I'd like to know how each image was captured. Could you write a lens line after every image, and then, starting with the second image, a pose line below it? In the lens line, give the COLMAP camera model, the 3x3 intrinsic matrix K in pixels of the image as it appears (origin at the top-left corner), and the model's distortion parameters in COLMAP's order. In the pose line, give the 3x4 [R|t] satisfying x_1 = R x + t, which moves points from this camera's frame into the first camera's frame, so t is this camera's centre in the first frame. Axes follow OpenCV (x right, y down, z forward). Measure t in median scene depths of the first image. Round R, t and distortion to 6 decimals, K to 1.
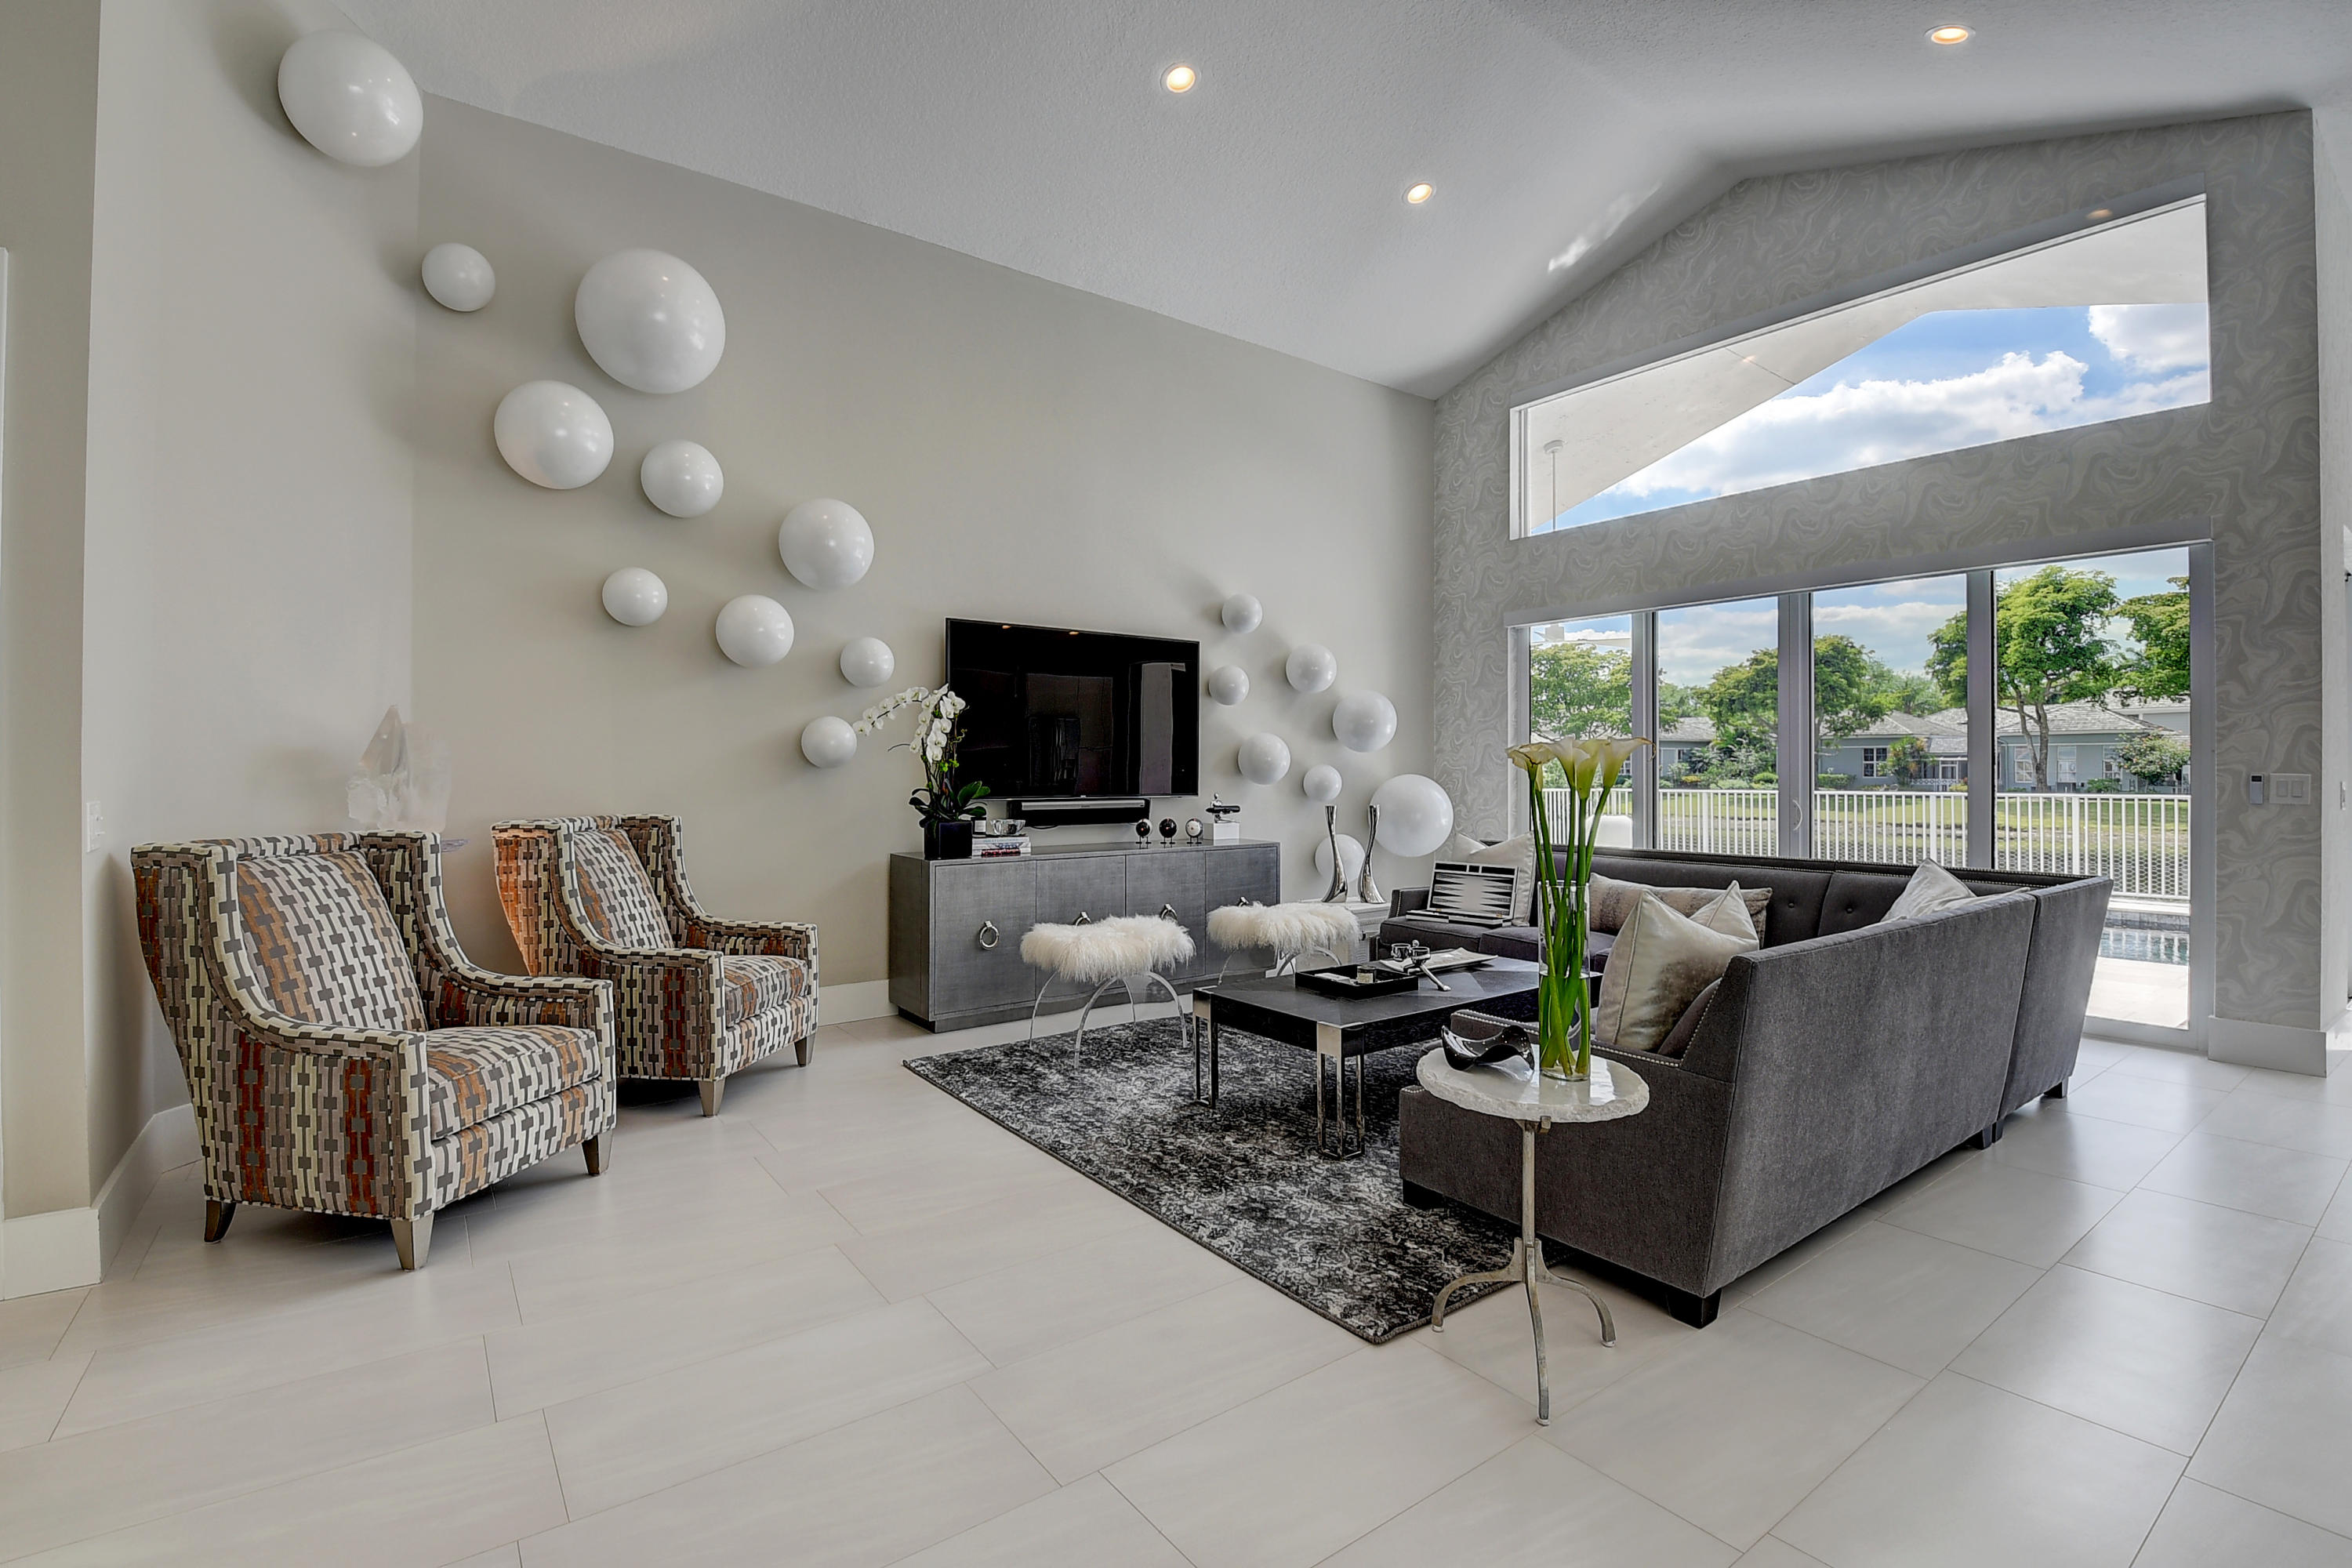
lens RADIAL K [[1056.6, 0, 1178.4], [0, 1056.6, 759.7], [0, 0, 1]] dist [0.004014, -0.015817]
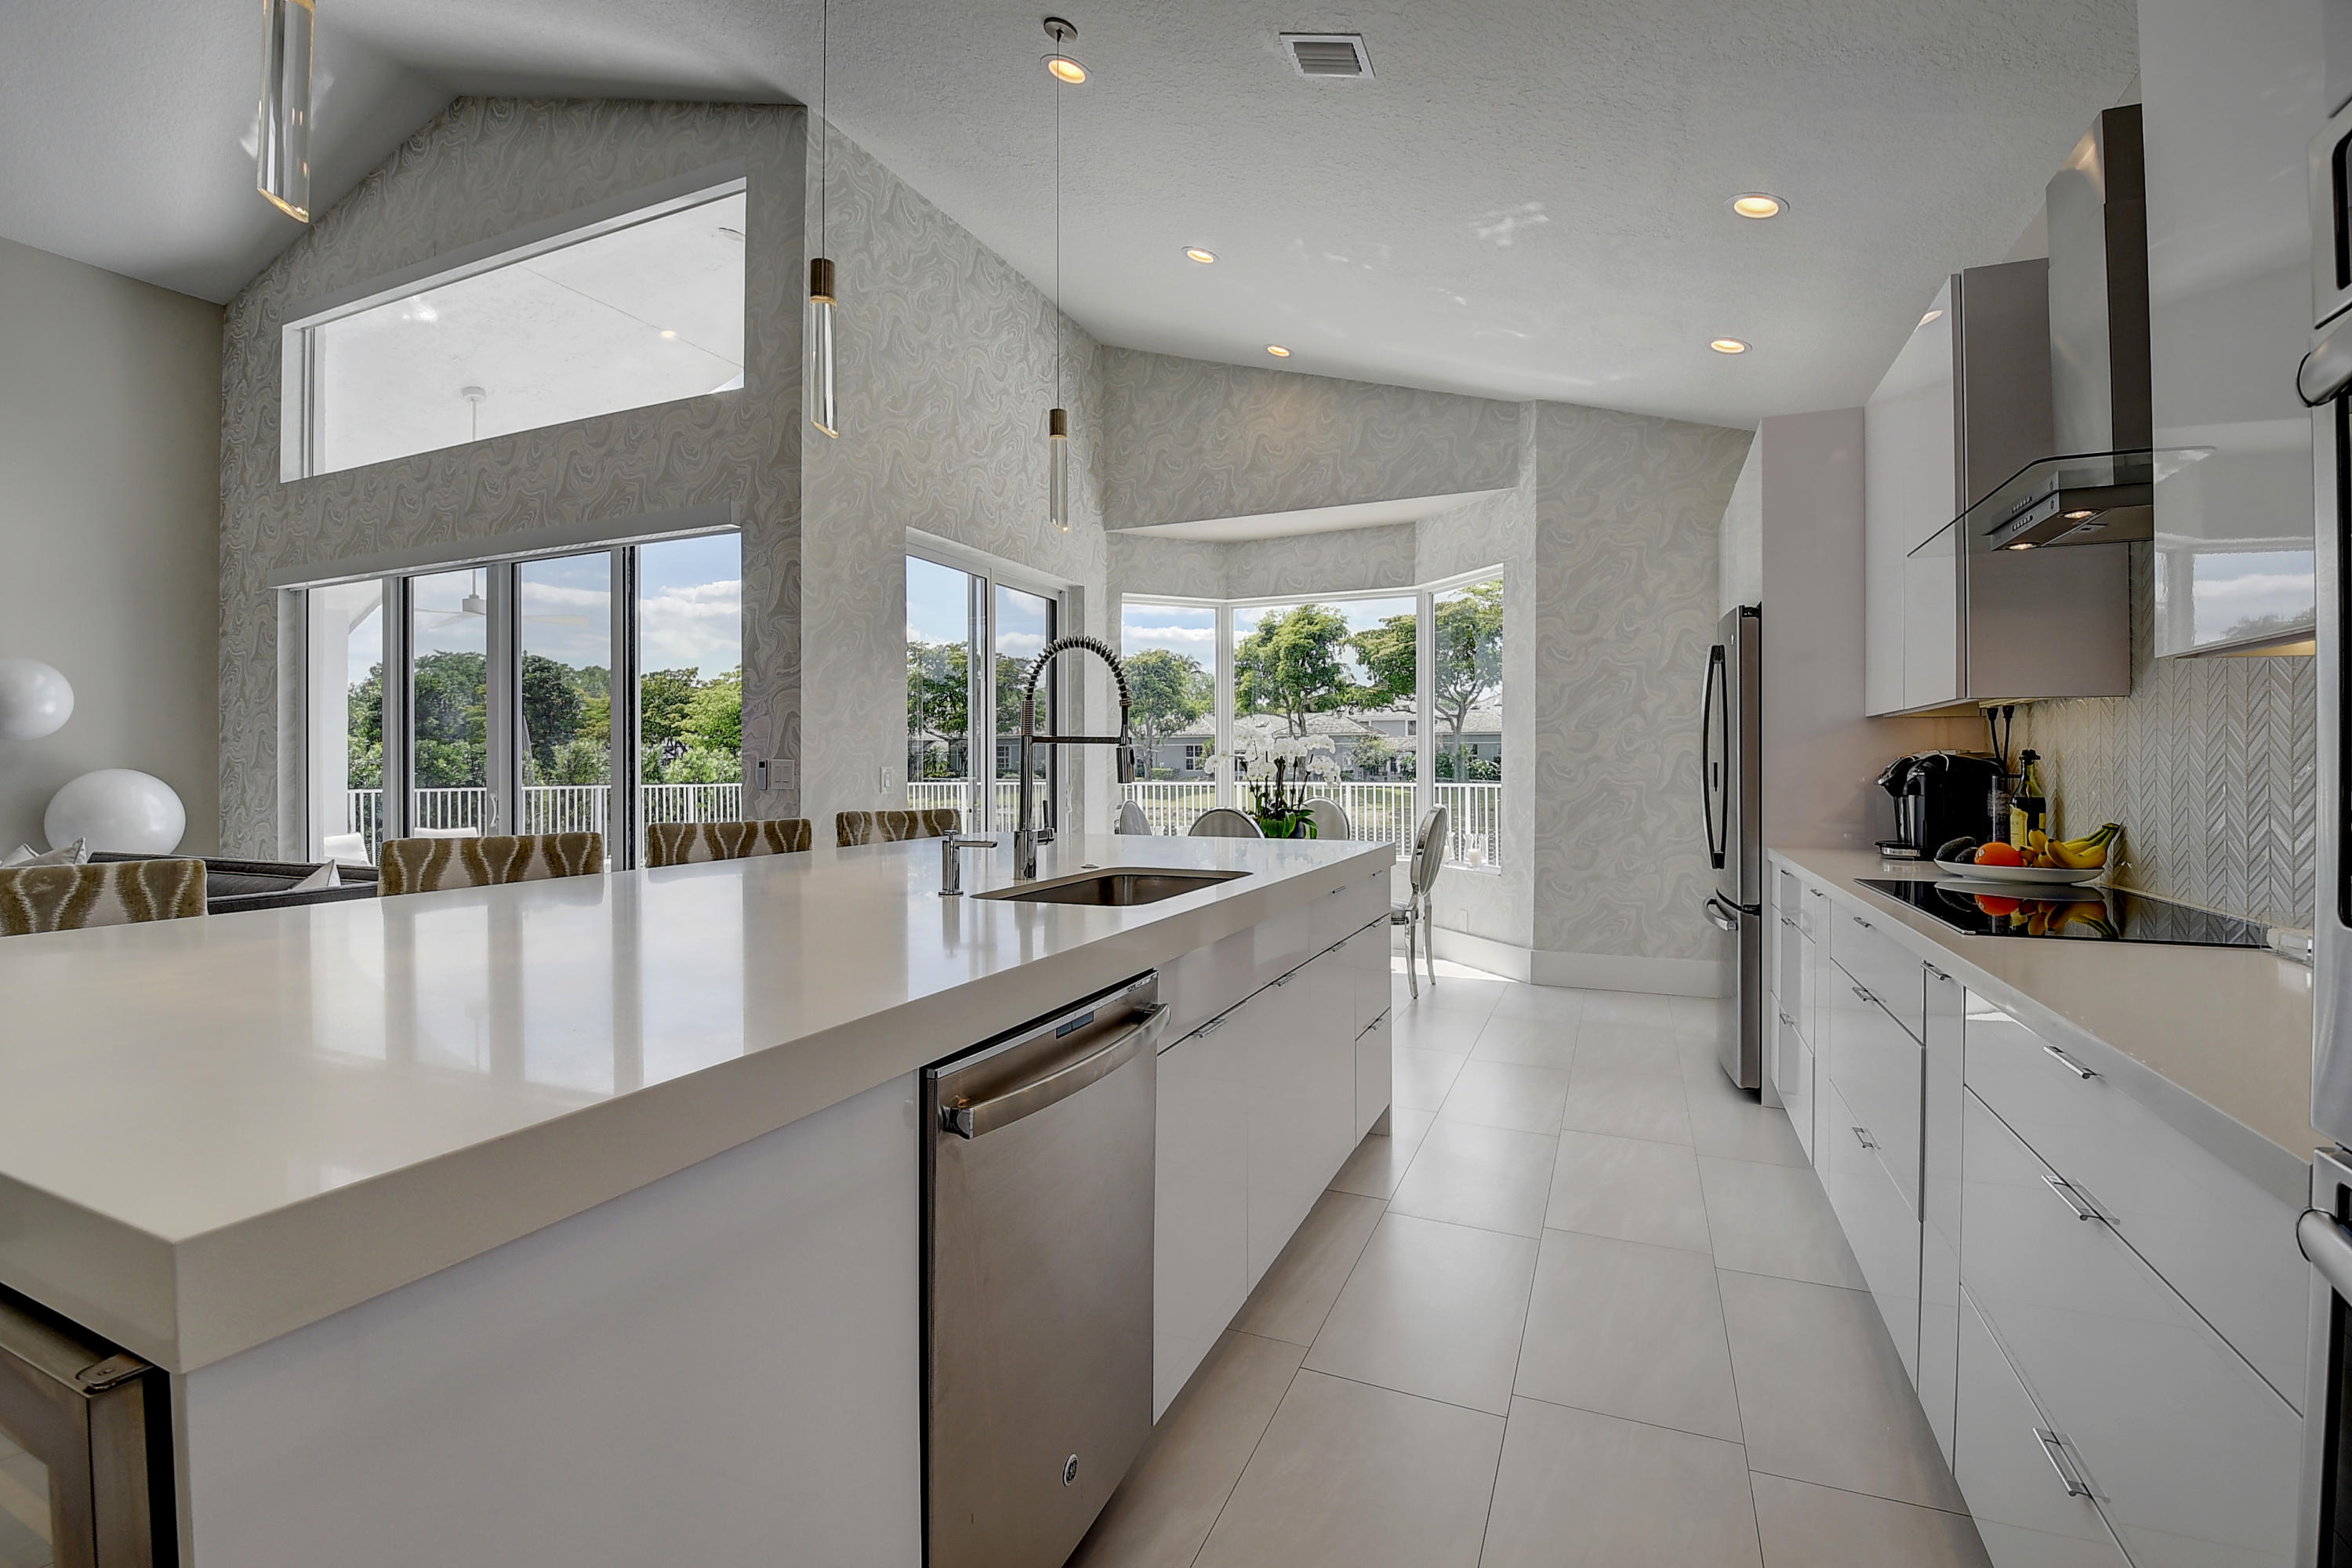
lens RADIAL K [[1036.7, 0, 1166.6], [0, 1036.7, 765.8], [0, 0, 1]] dist [-0.000140, -0.021538]
pose [[0.871499, -0.003289, 0.490386, 0.653487], [-0.001312, 0.999958, 0.009039, 0.007126], [-0.490395, -0.008521, 0.871458, -0.051059]]
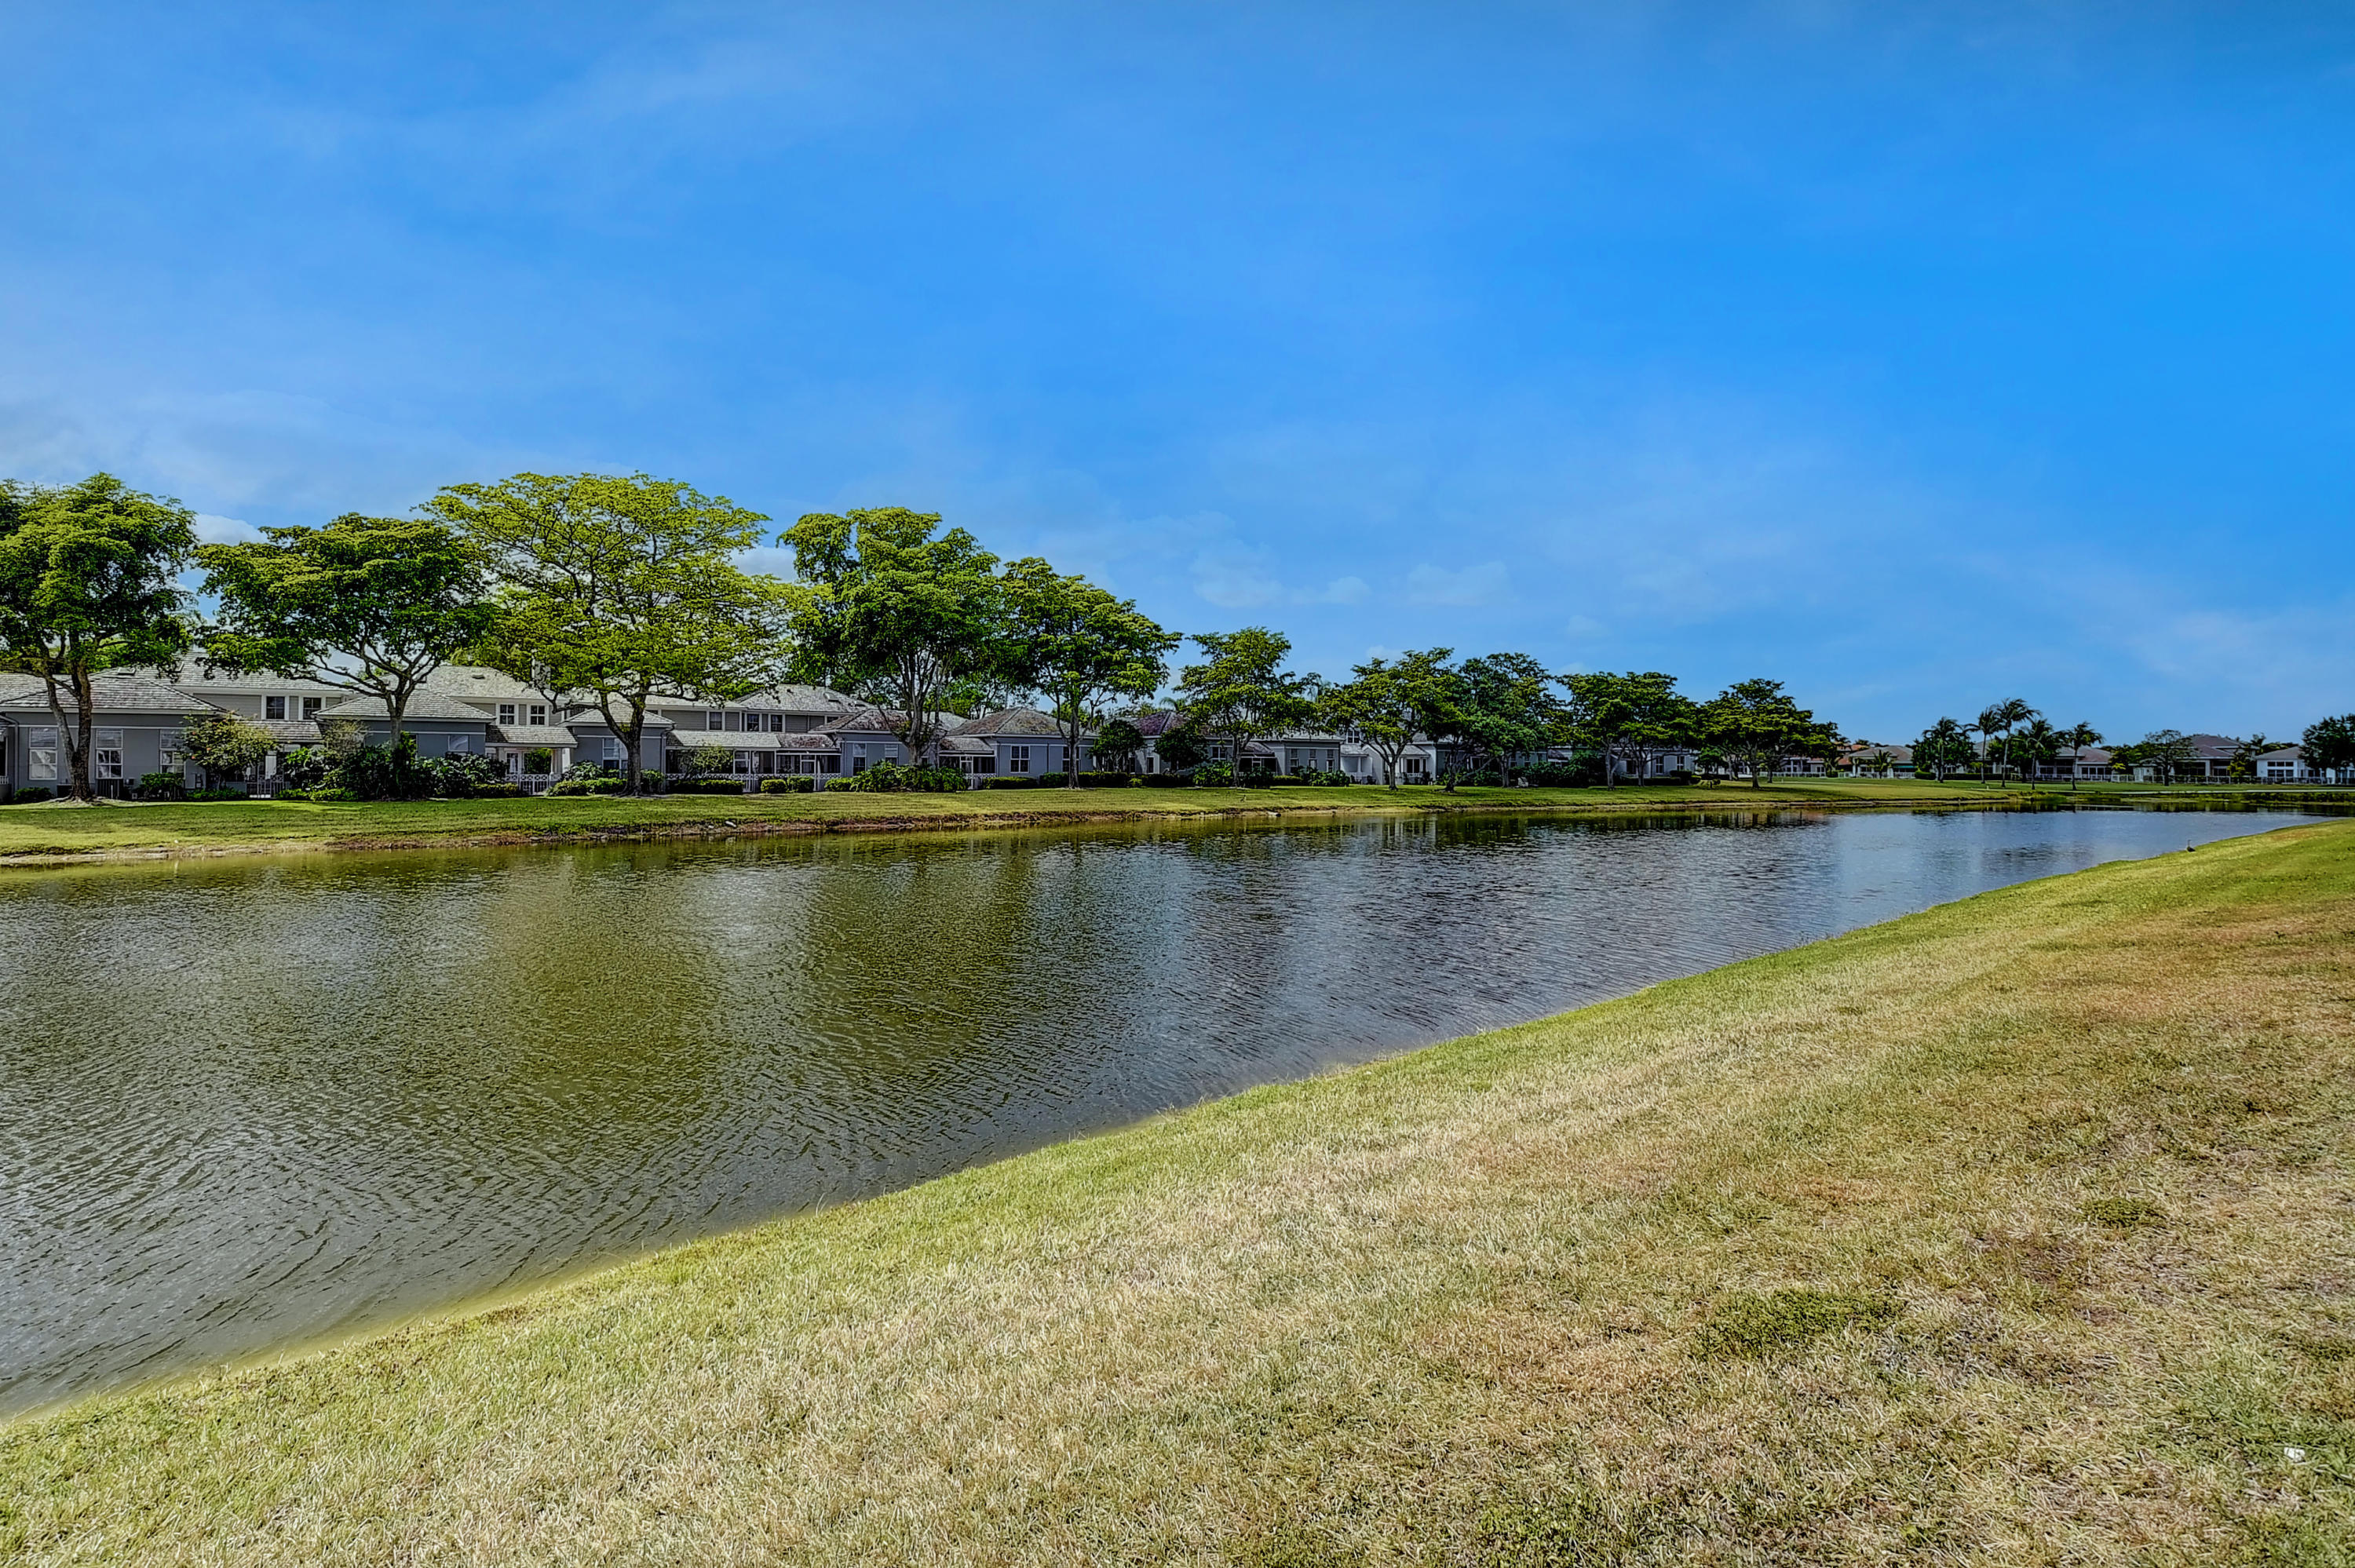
lens RADIAL K [[1026.2, 0, 1212.6], [0, 1026.2, 766.6], [0, 0, 1]] dist [-0.040071, -0.001425]
pose [[-0.045331, -0.002308, 0.998969, 1.317138], [-0.009869, 0.999950, 0.001862, 0.040520], [-0.998923, -0.009775, -0.045352, 2.583137]]
